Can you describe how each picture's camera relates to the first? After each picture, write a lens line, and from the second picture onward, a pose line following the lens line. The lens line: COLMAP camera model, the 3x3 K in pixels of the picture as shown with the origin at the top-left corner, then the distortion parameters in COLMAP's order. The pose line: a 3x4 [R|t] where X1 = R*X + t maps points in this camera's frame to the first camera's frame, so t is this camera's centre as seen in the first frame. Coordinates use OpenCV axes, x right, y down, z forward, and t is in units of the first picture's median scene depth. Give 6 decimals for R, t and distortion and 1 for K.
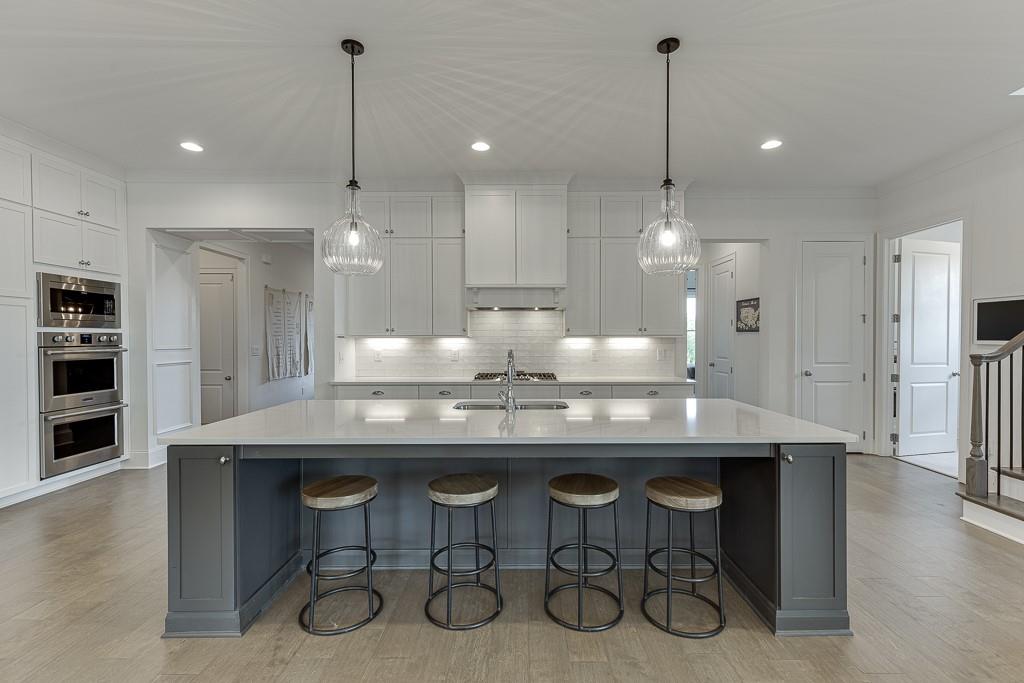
lens RADIAL K [[461.8, 0, 519.7], [0, 461.8, 343.2], [0, 0, 1]] dist [0.009784, -0.000661]
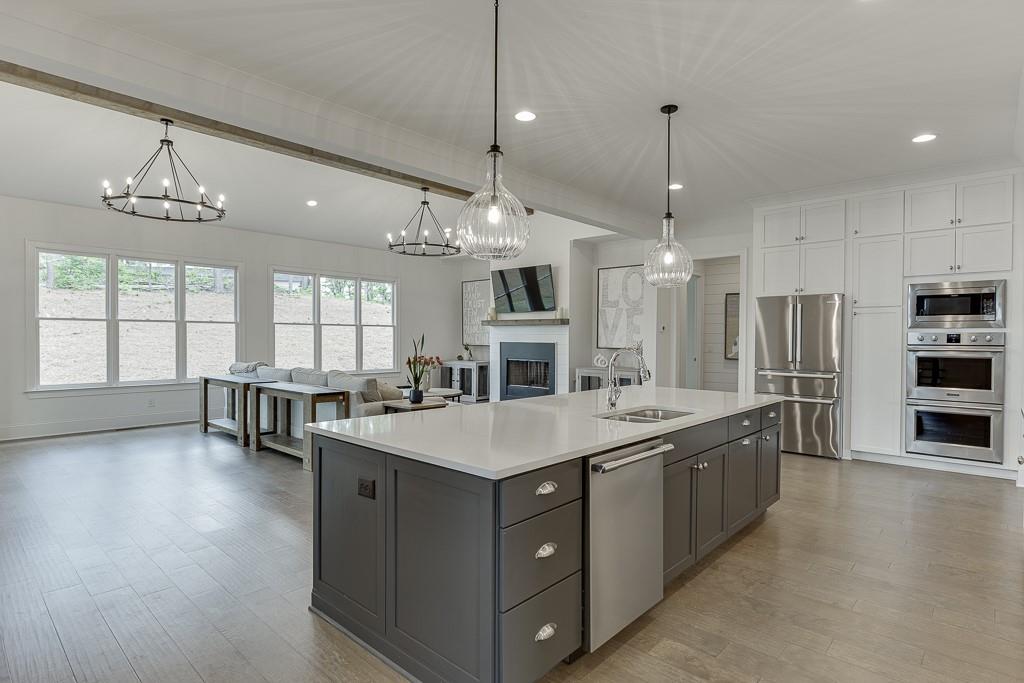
lens RADIAL K [[524.8, 0, 515.8], [0, 524.8, 339.0], [0, 0, 1]] dist [-0.001344, 0.000863]
pose [[-0.658944, -0.001376, -0.752191, 0.601547], [-0.014215, 0.999843, 0.010624, -0.005964], [0.752058, 0.017693, -0.658860, 0.973569]]
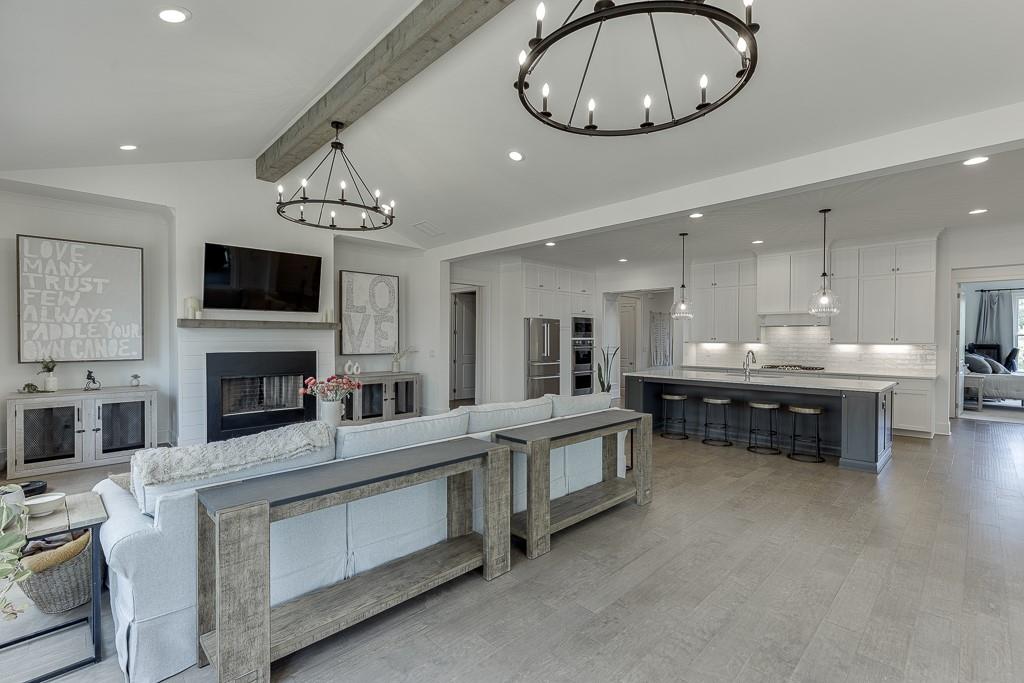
lens RADIAL K [[461.8, 0, 514.7], [0, 461.8, 342.2], [0, 0, 1]] dist [0.009784, -0.000661]
pose [[0.709696, 0.010512, -0.704430, 0.483518], [-0.011619, 0.999927, 0.003215, -0.012748], [0.704413, 0.005903, 0.709766, -0.912070]]
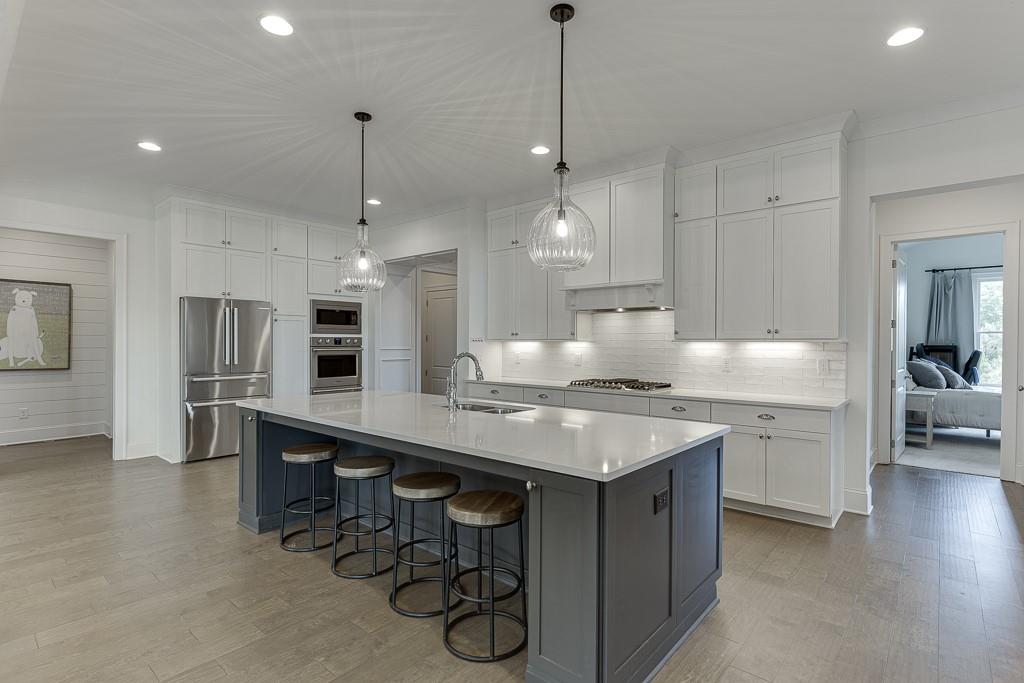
lens RADIAL K [[500.8, 0, 514.4], [0, 500.8, 343.1], [0, 0, 1]] dist [-0.002078, 0.001542]
pose [[0.763663, 0.005586, -0.645590, 0.511246], [-0.011647, 0.999919, -0.005124, -0.002125], [0.645510, 0.011432, 0.763667, 0.126675]]
